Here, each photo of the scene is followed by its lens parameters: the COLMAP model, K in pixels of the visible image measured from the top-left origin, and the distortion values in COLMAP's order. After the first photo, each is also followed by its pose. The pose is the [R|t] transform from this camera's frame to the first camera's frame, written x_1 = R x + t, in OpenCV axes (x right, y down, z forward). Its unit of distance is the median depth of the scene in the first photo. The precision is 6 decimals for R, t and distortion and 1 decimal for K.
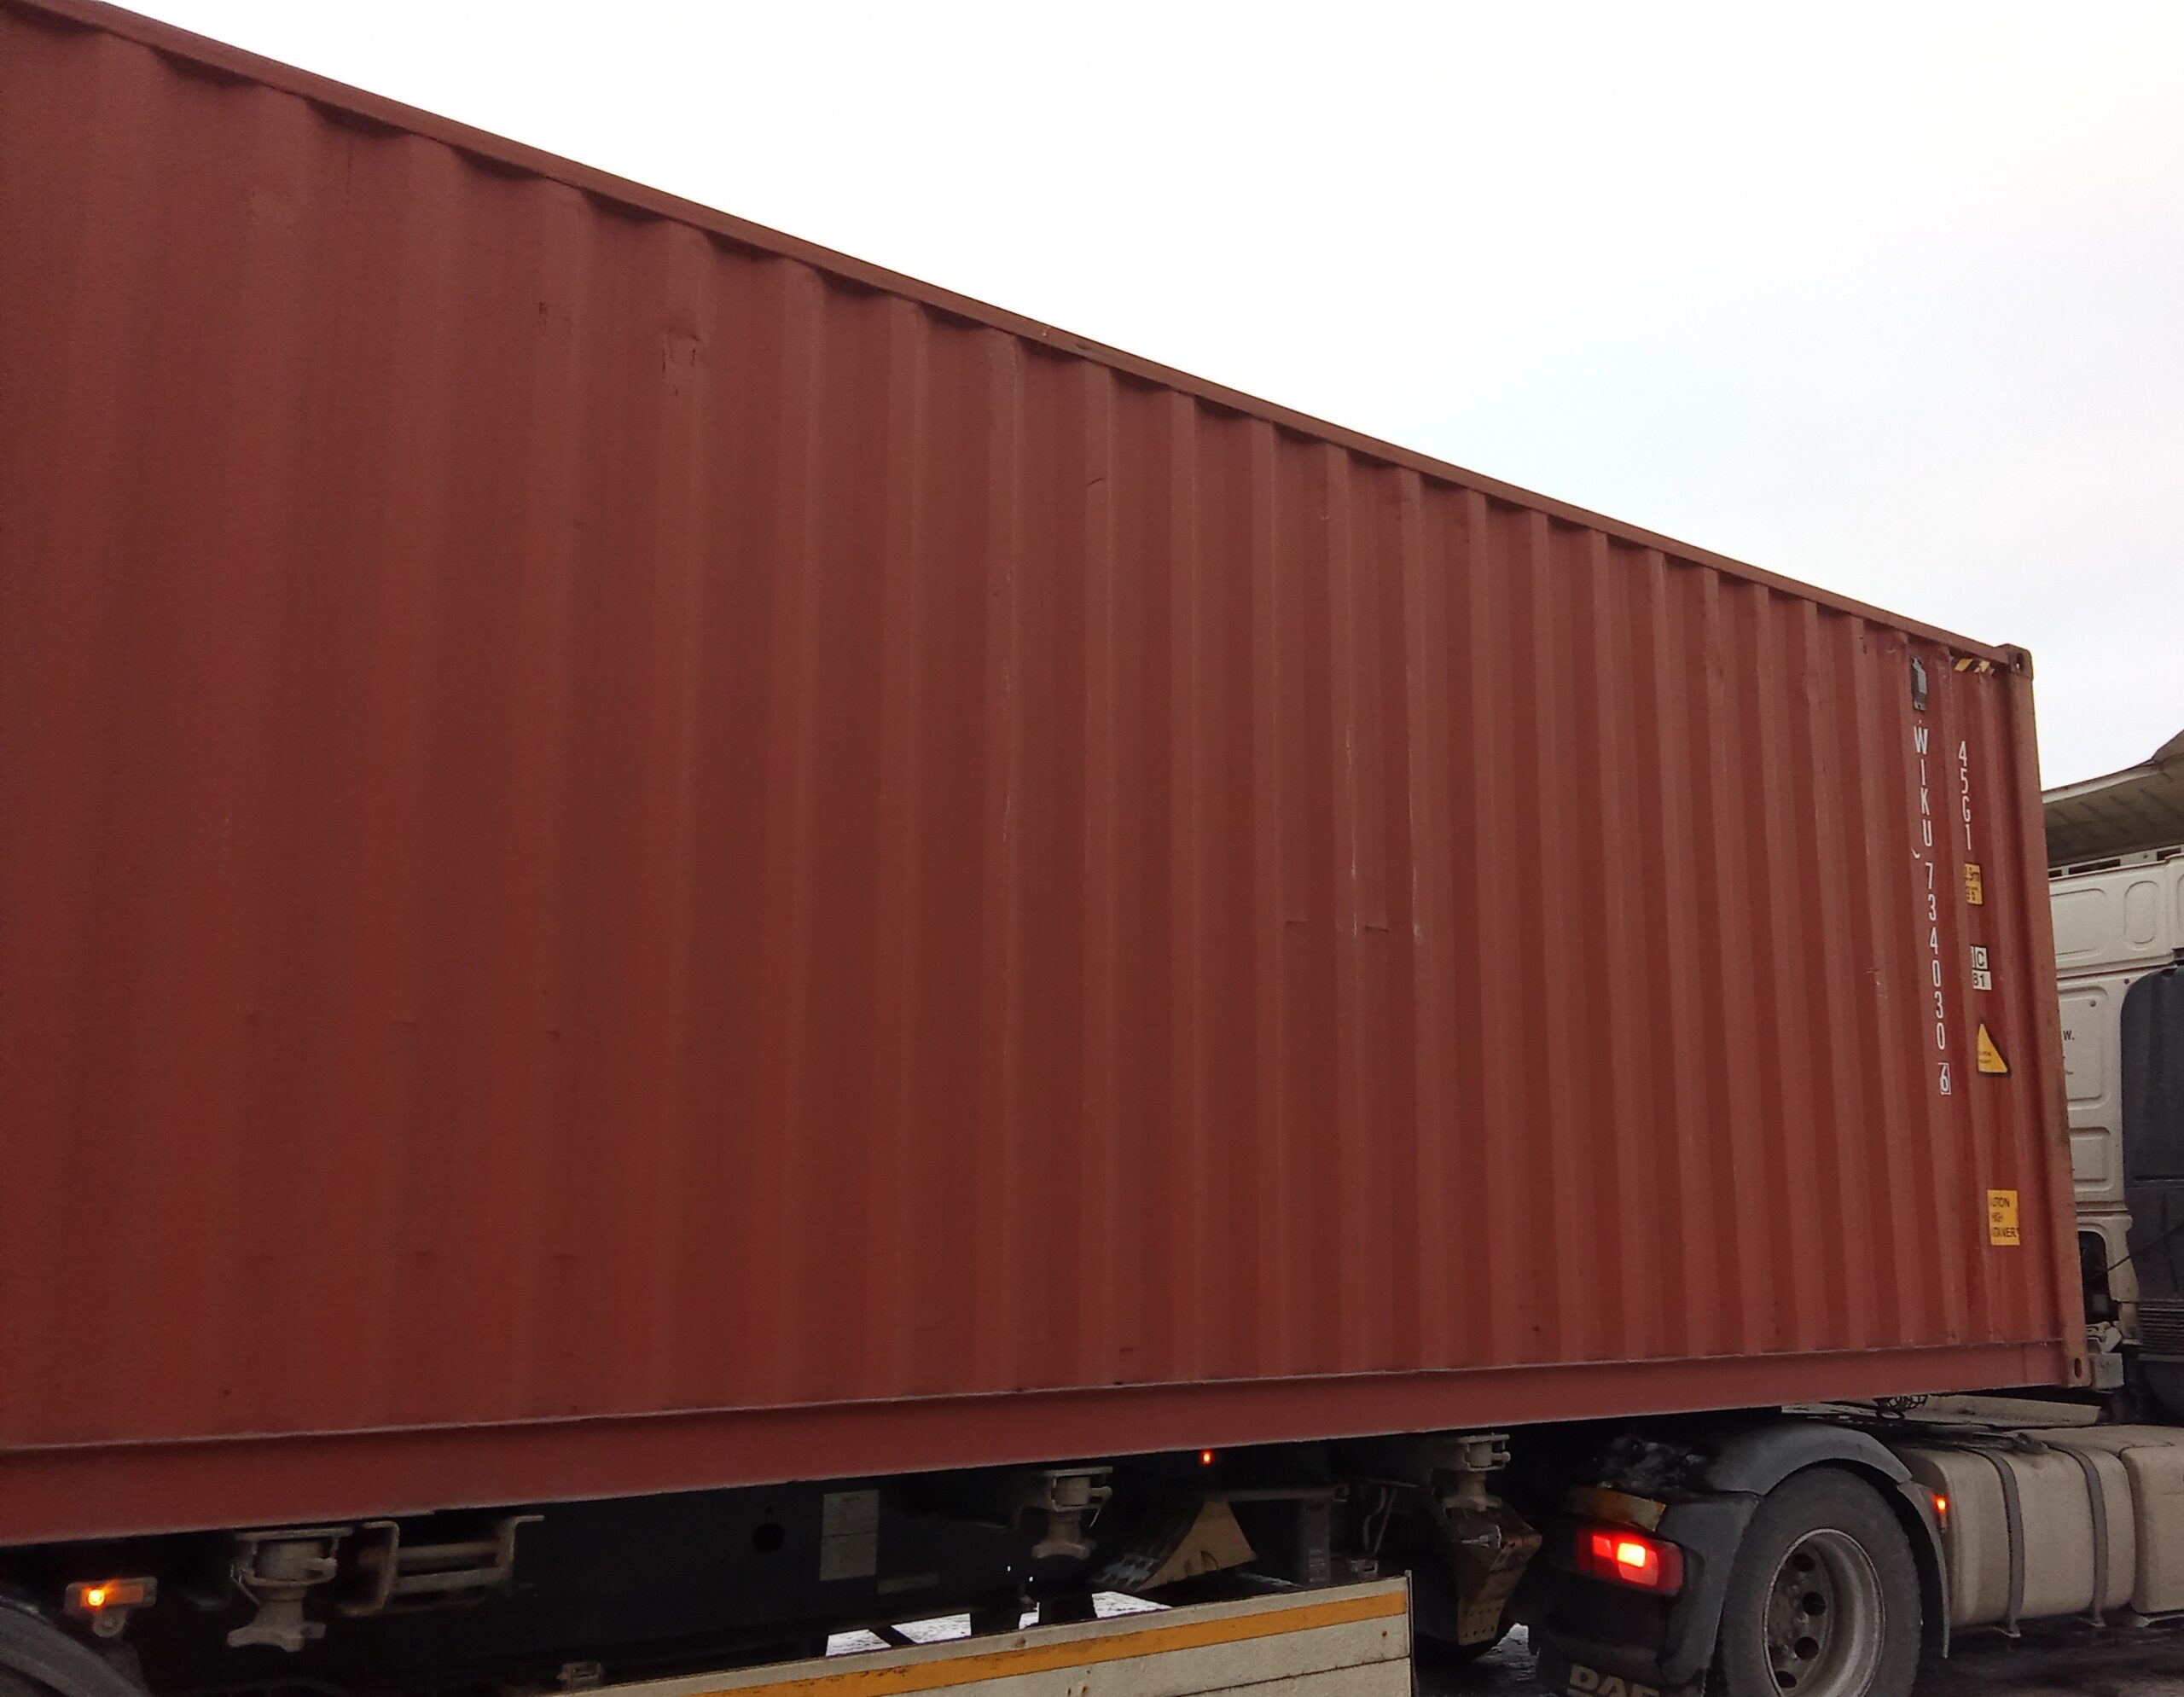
lens RADIAL K [[2105.9, 0, 1085.7], [0, 2105.9, 847.0], [0, 0, 1]] dist [0.005232, 0.000000]
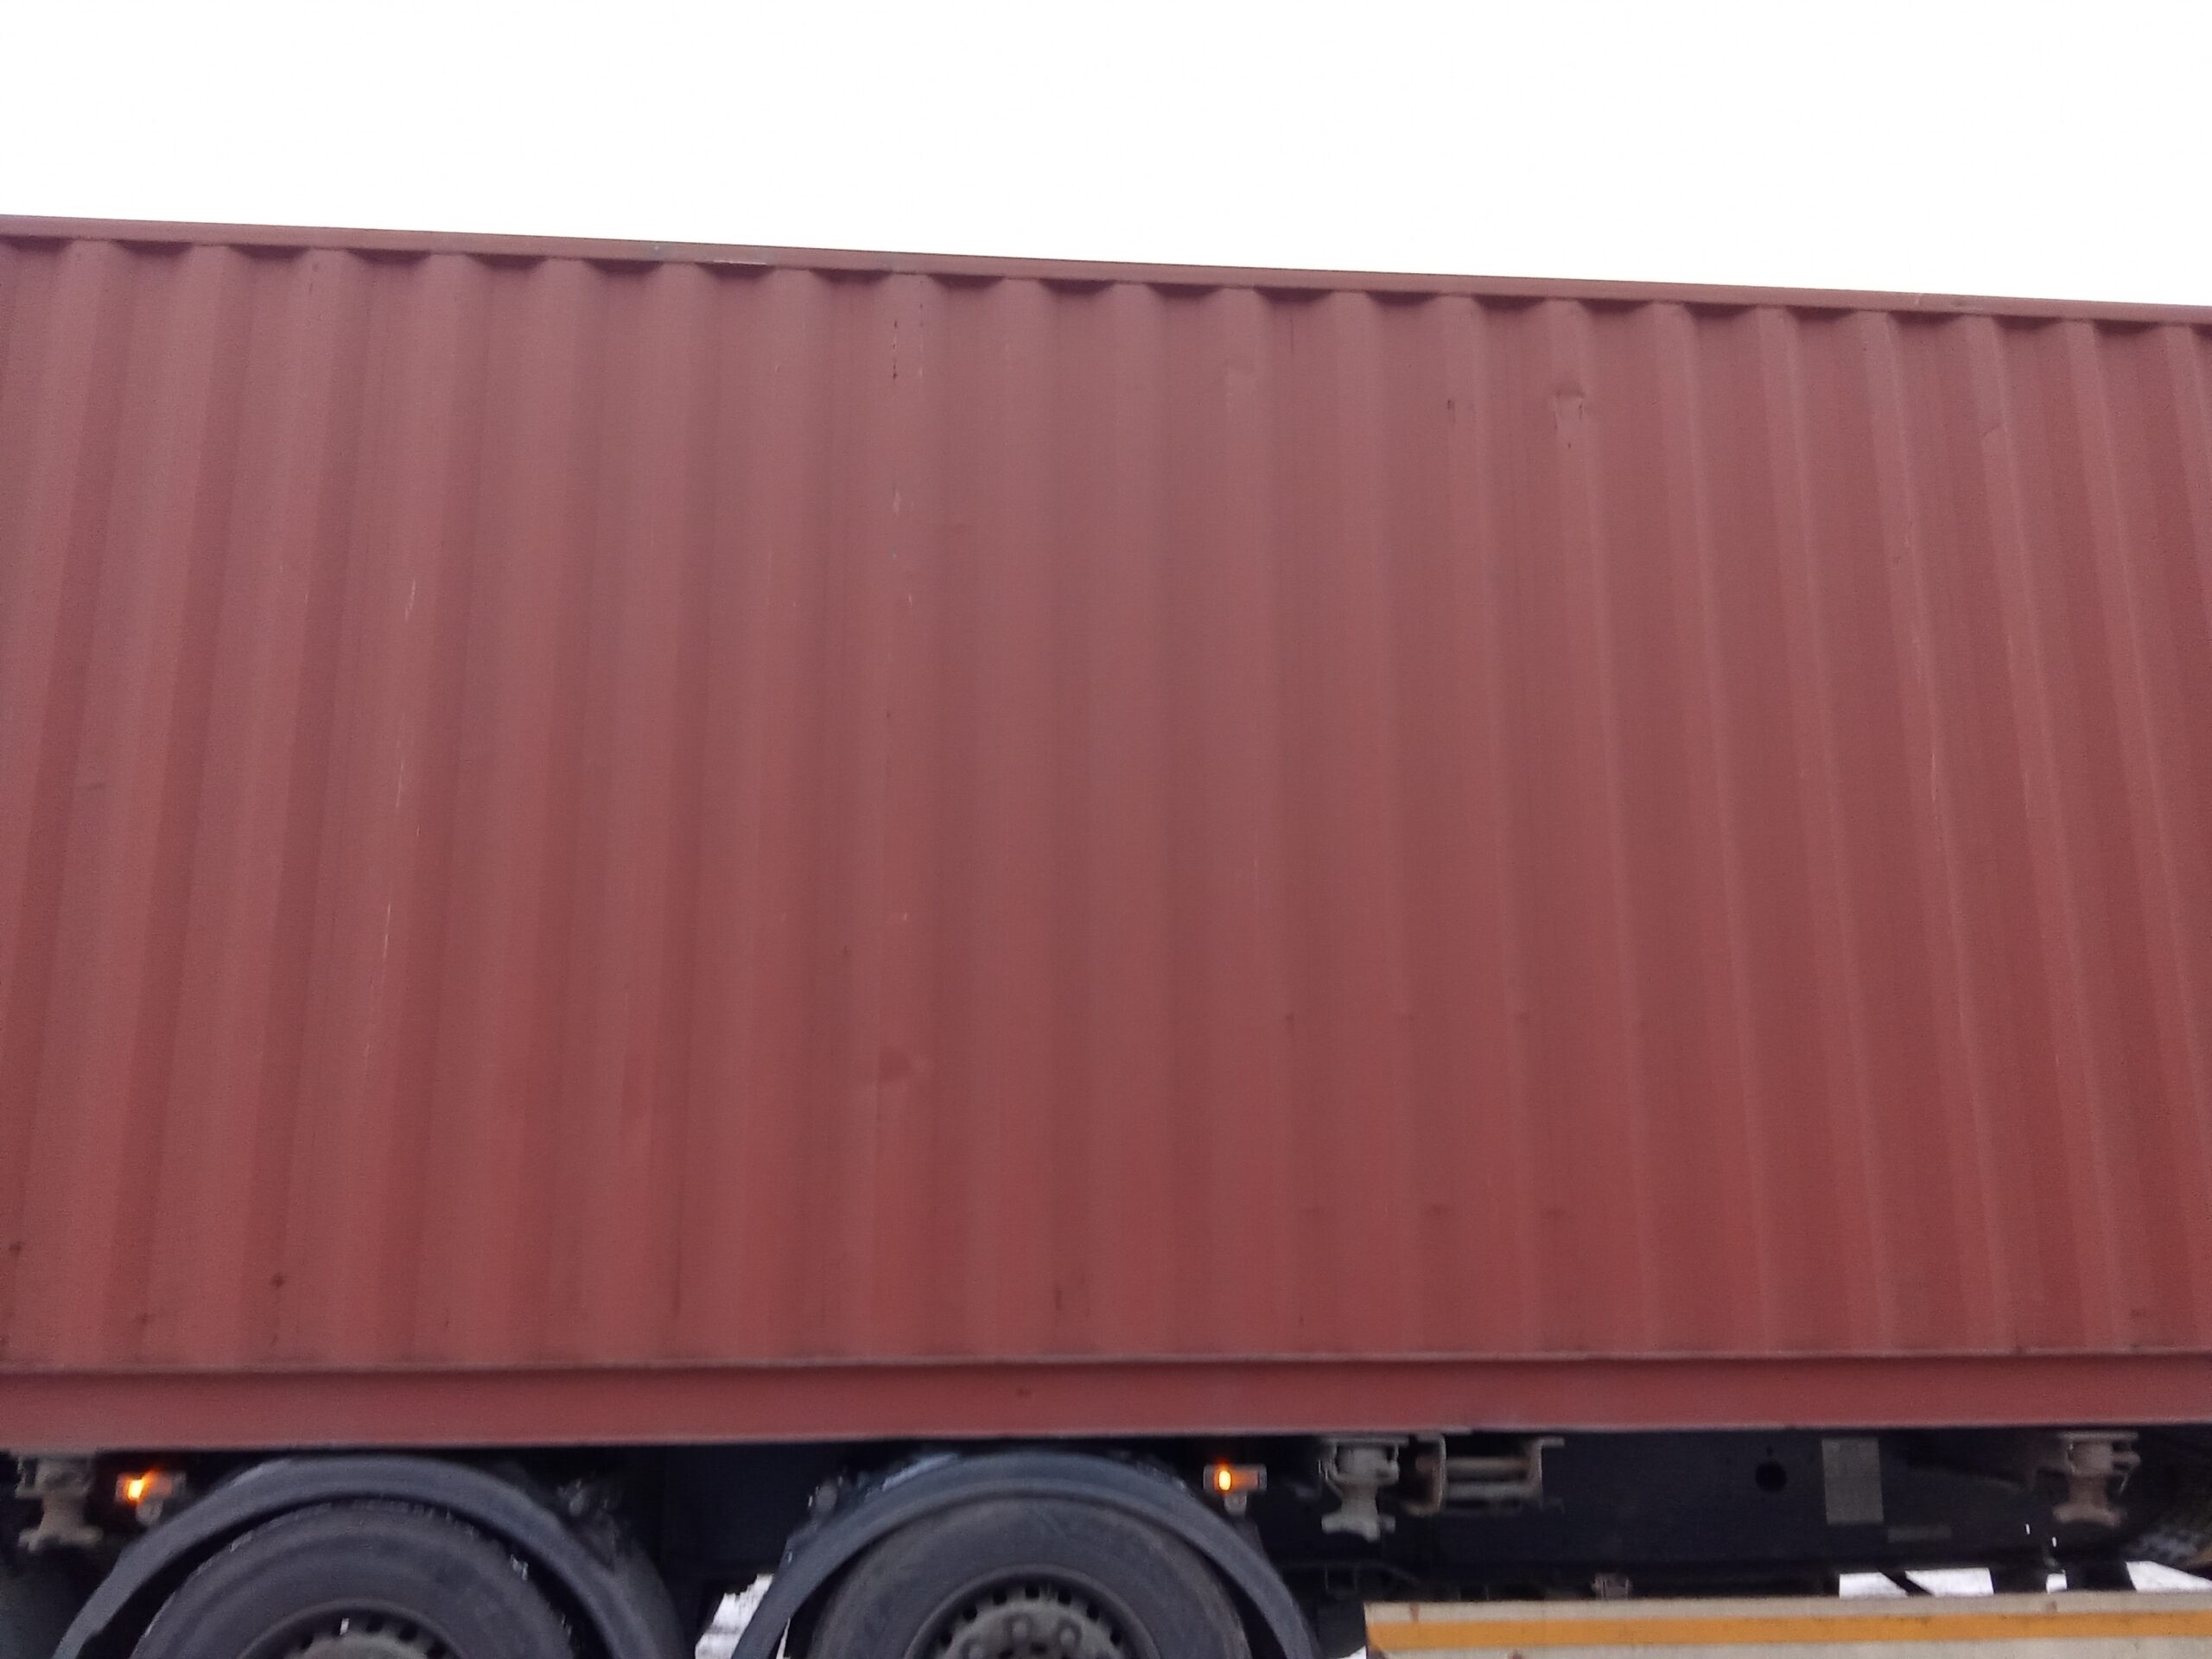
lens RADIAL K [[1748.2, 0, 1120.7], [0, 1748.2, 834.1], [0, 0, 1]] dist [0.034449, -0.047490]
pose [[0.828340, -0.117509, -0.547764, 0.102485], [0.106434, 0.992956, -0.052062, 0.015319], [0.550023, -0.015176, 0.835012, 0.079895]]
